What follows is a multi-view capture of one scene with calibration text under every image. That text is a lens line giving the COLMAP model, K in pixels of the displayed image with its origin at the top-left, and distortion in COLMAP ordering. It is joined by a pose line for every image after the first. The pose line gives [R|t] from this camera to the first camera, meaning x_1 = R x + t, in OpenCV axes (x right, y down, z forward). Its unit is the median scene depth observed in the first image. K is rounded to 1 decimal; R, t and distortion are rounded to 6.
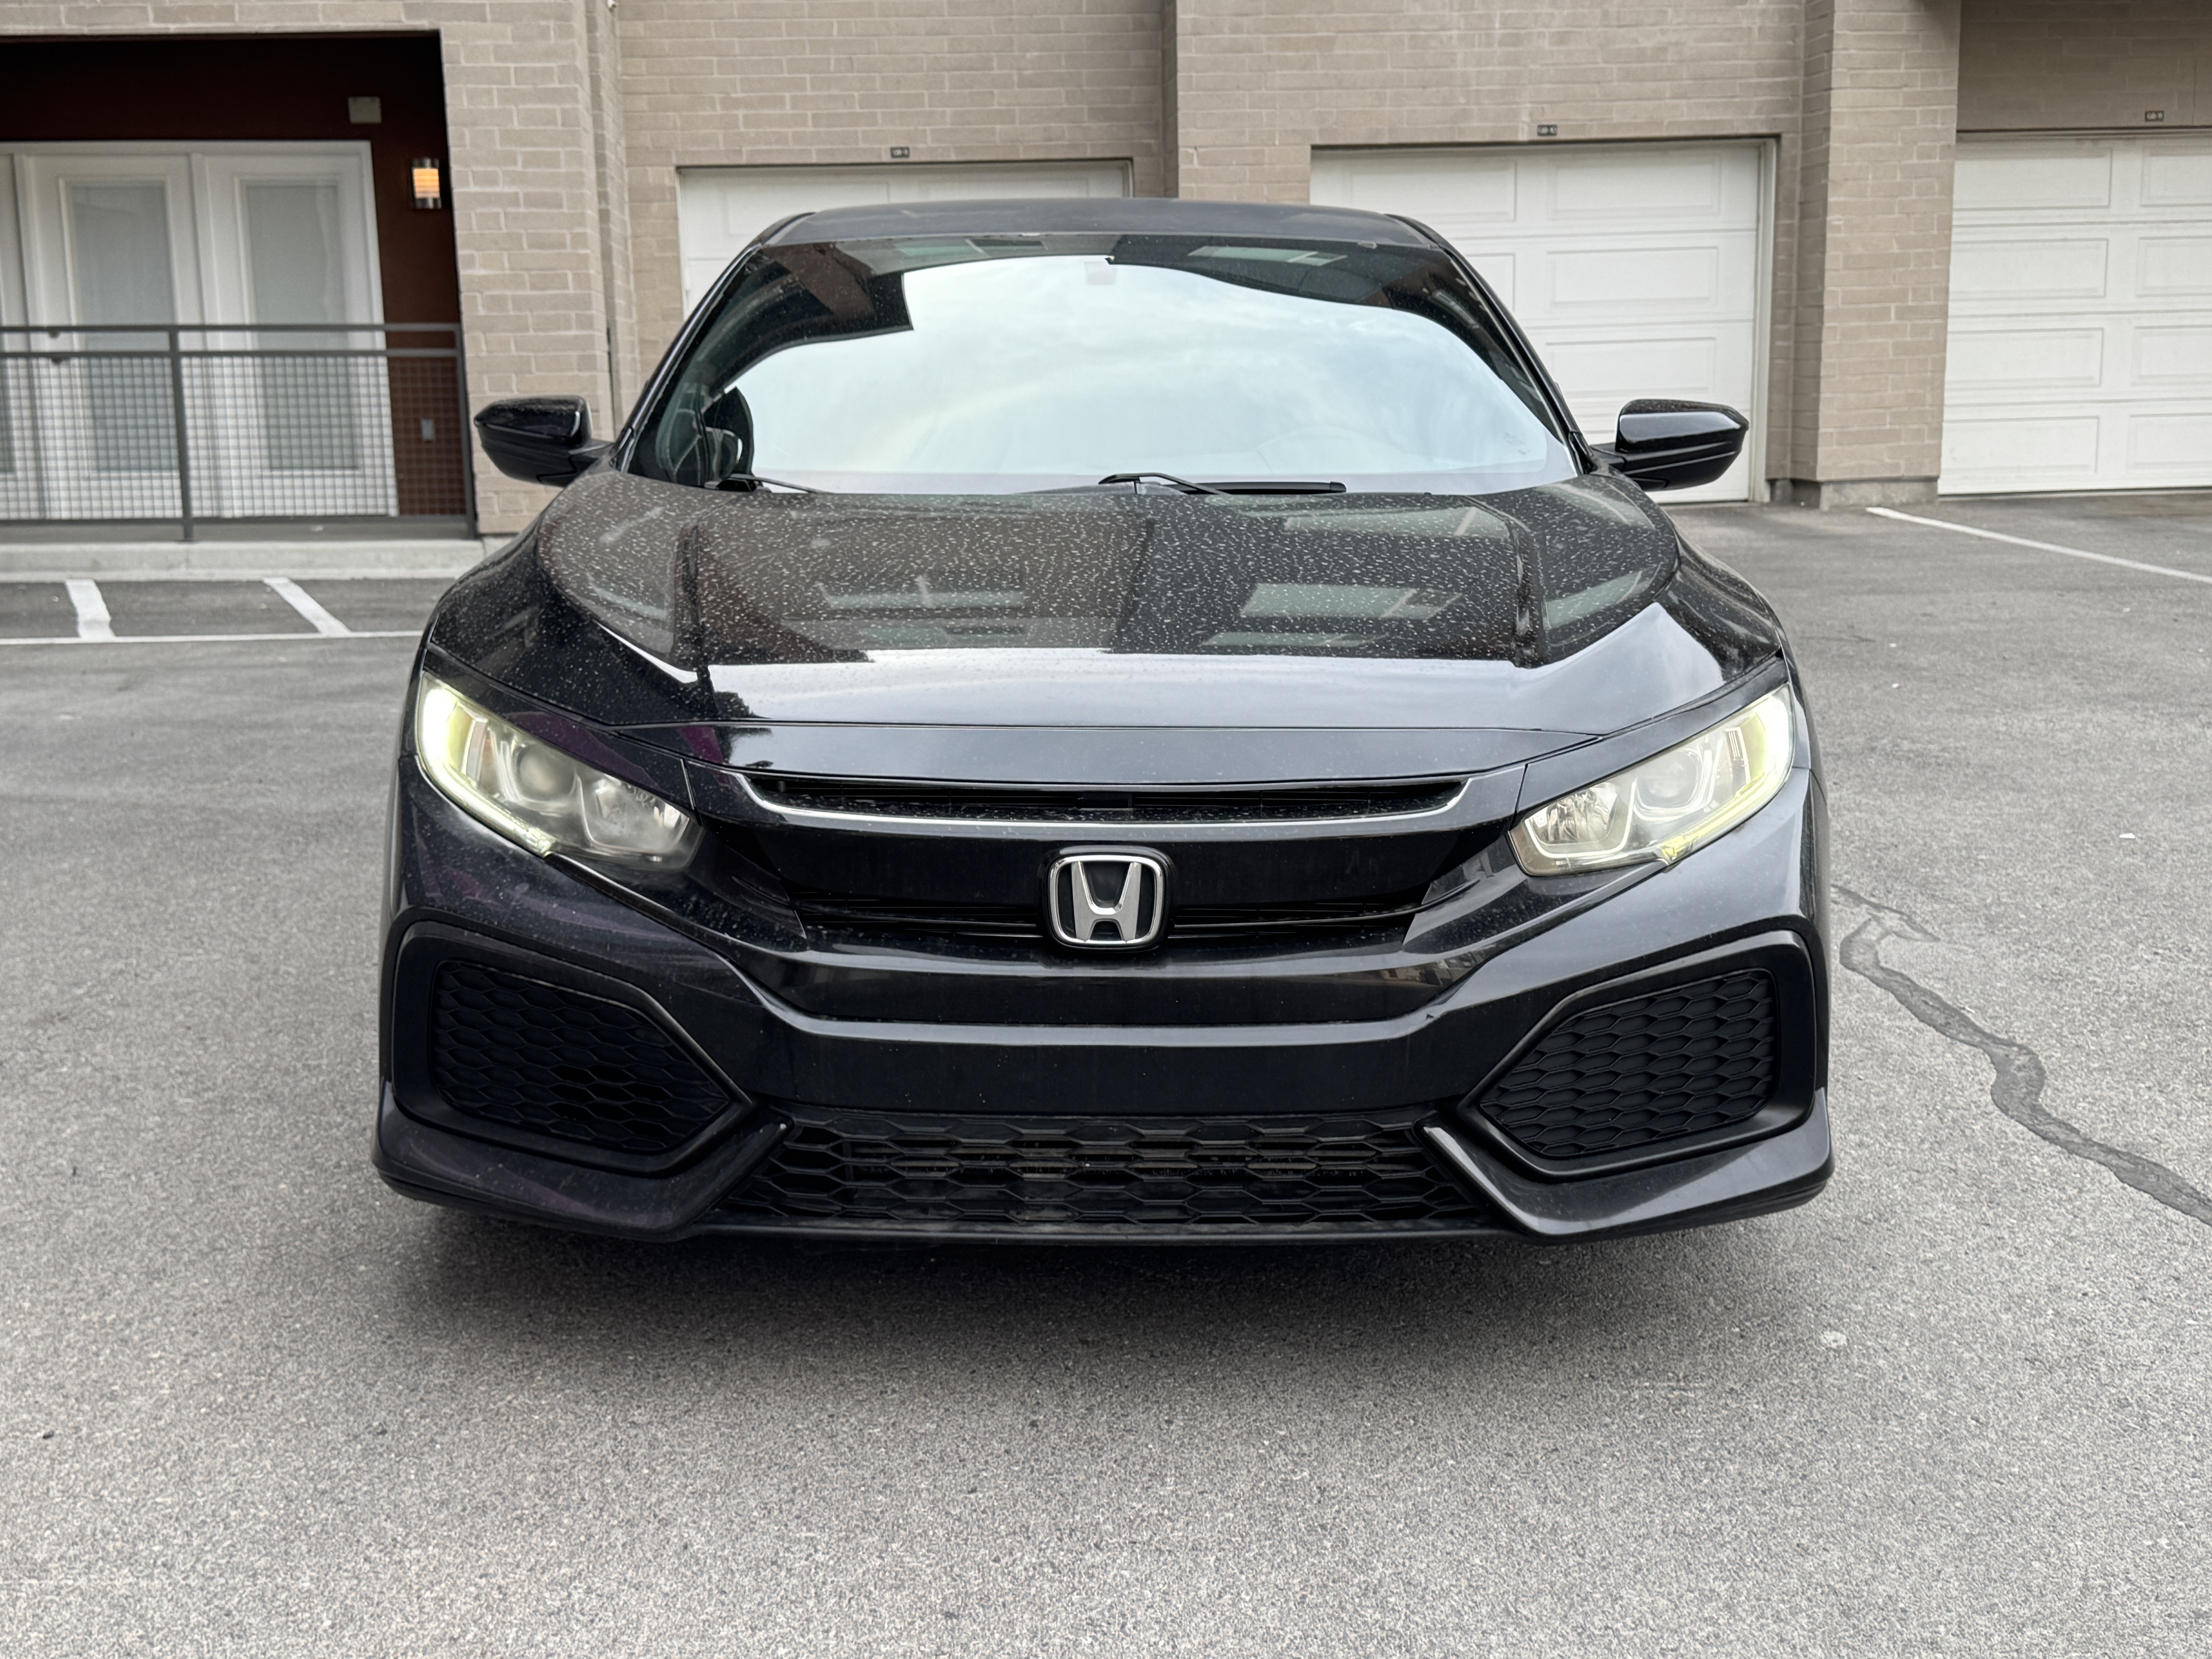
lens RADIAL K [[2535.4, 0, 1078.0], [0, 2535.4, 850.9], [0, 0, 1]] dist [0.202261, -0.483573]
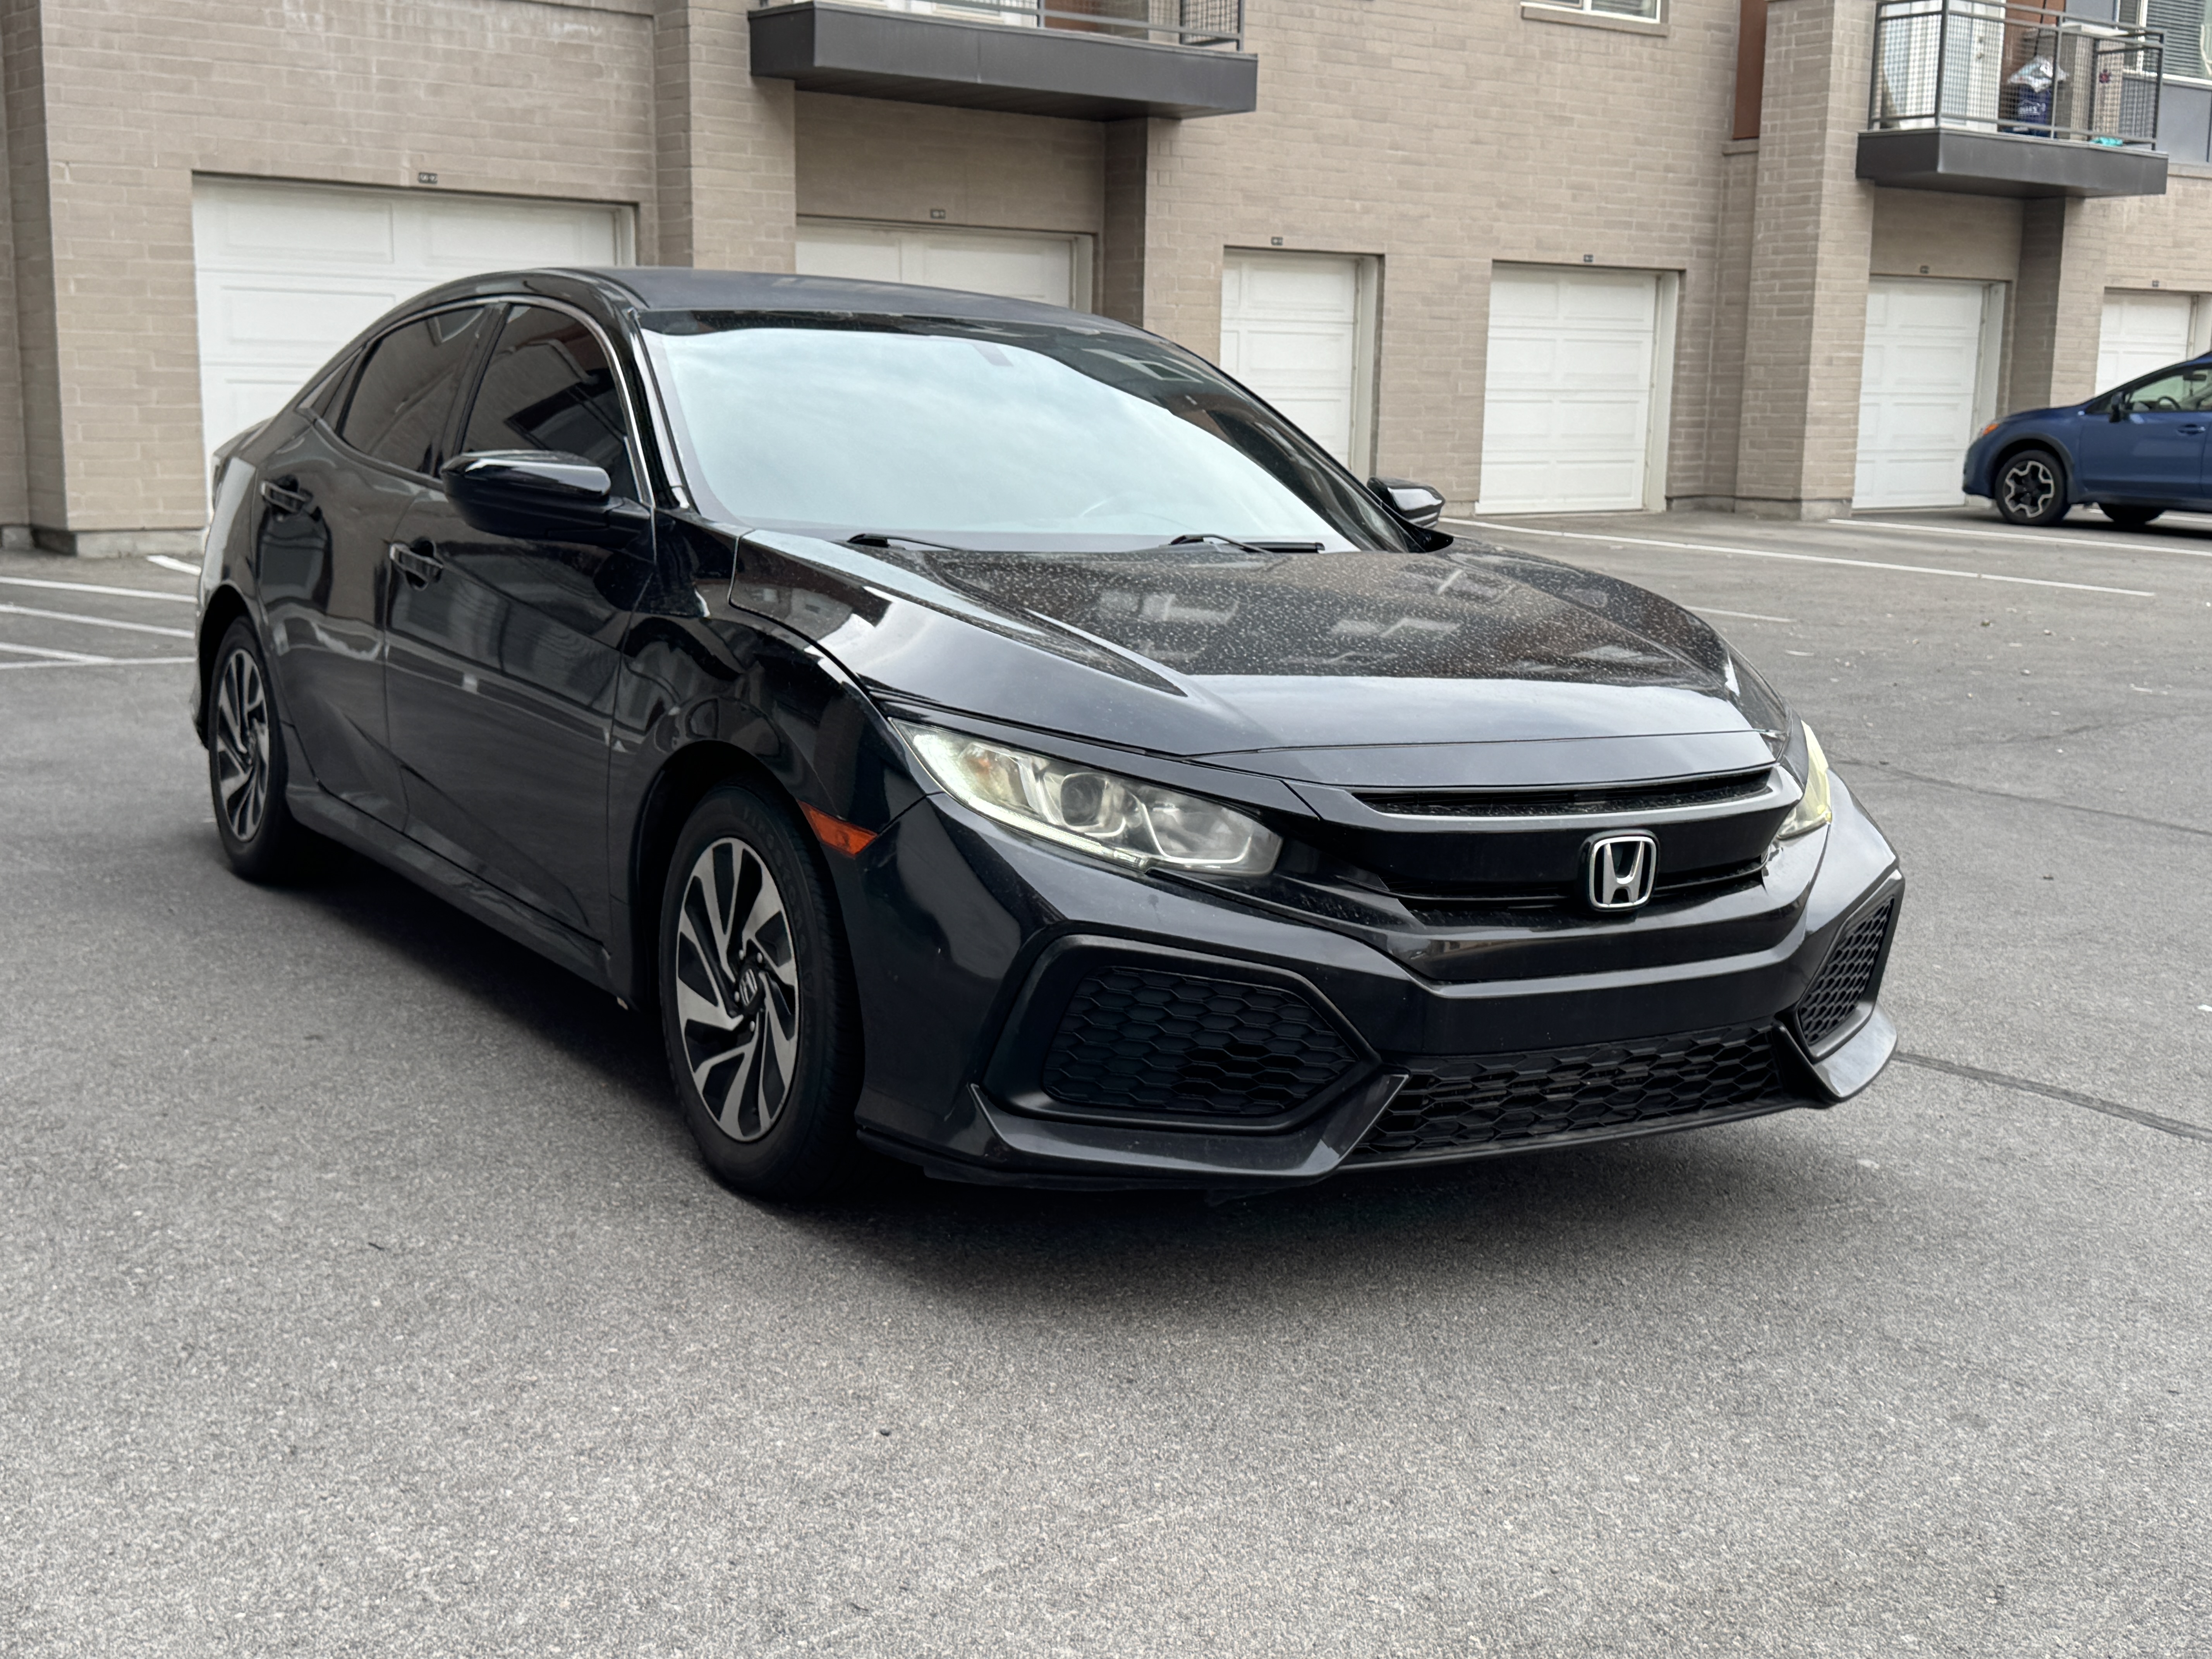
lens RADIAL K [[2535.4, 0, 1078.0], [0, 2535.4, 850.9], [0, 0, 1]] dist [0.202261, -0.483573]
pose [[0.846595, -0.058146, 0.529051, -0.748163], [0.065573, 0.997837, 0.004738, -0.012772], [-0.528182, 0.030681, 0.848576, 0.040063]]
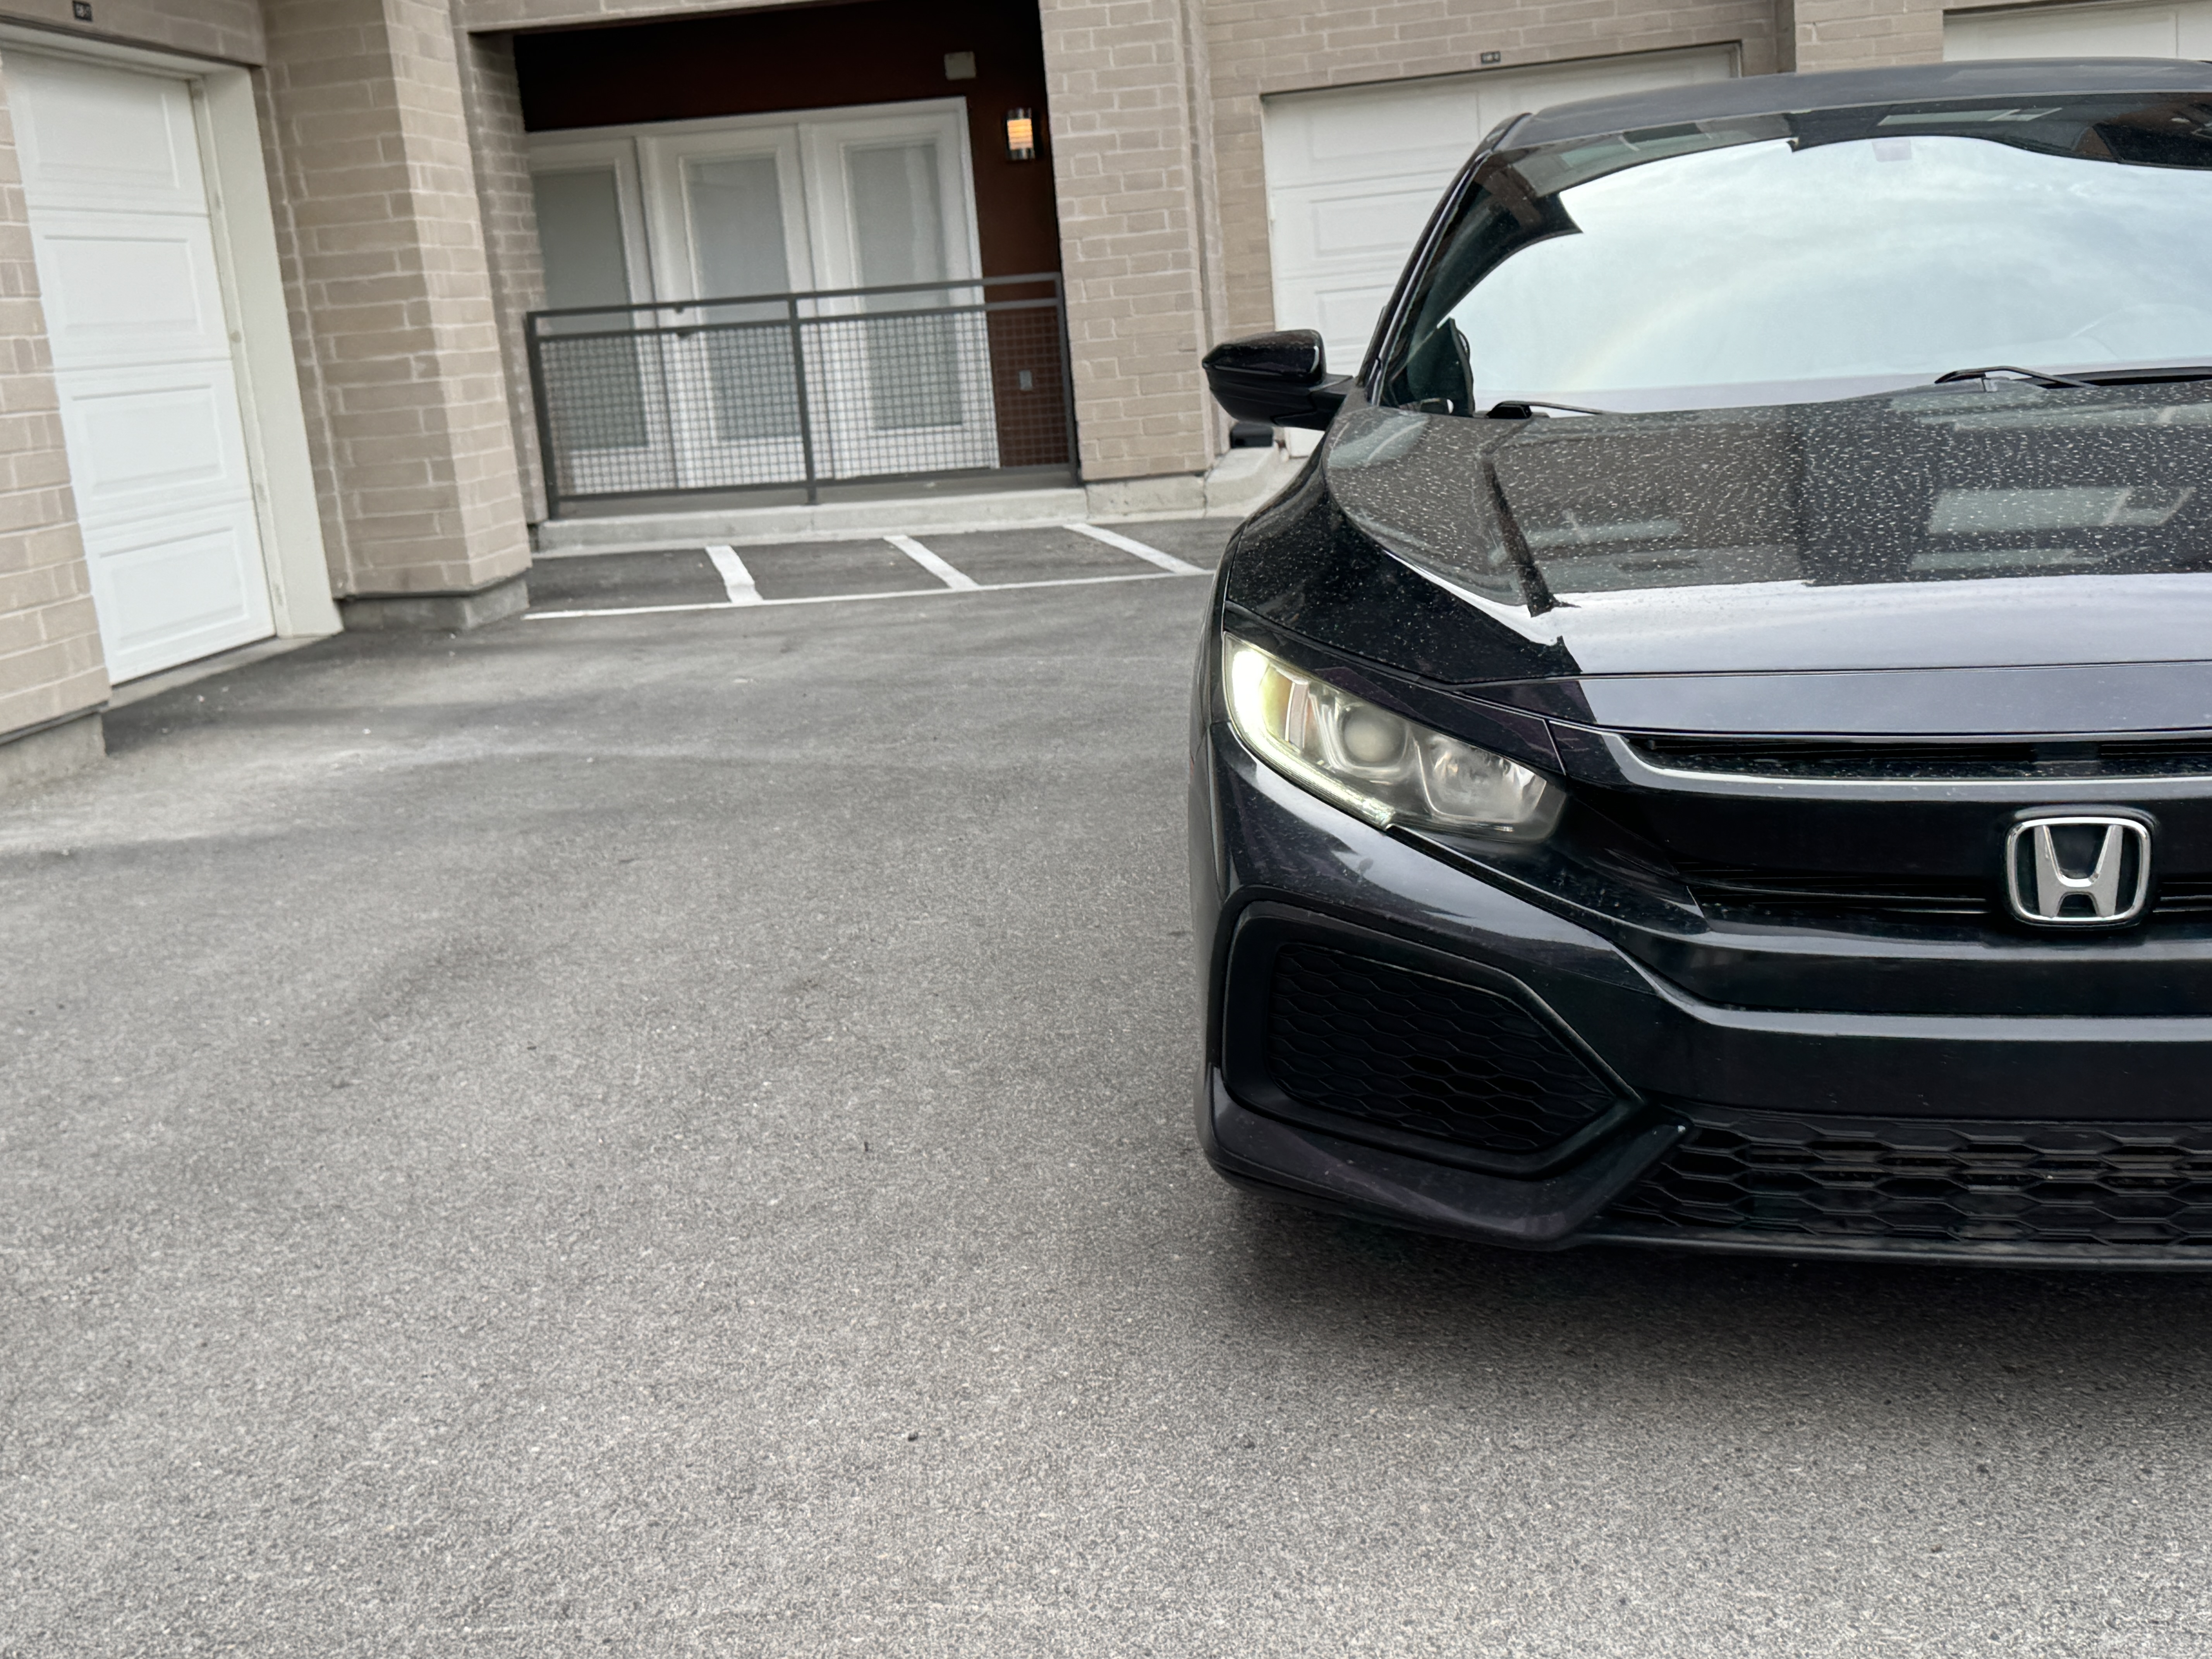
lens RADIAL K [[2535.4, 0, 1078.0], [0, 2535.4, 850.9], [0, 0, 1]] dist [0.202261, -0.483573]
pose [[0.977376, -0.018875, -0.210667, -0.110742], [0.024694, 0.999382, 0.025025, -0.013997], [0.210064, -0.029661, 0.977238, 0.068402]]
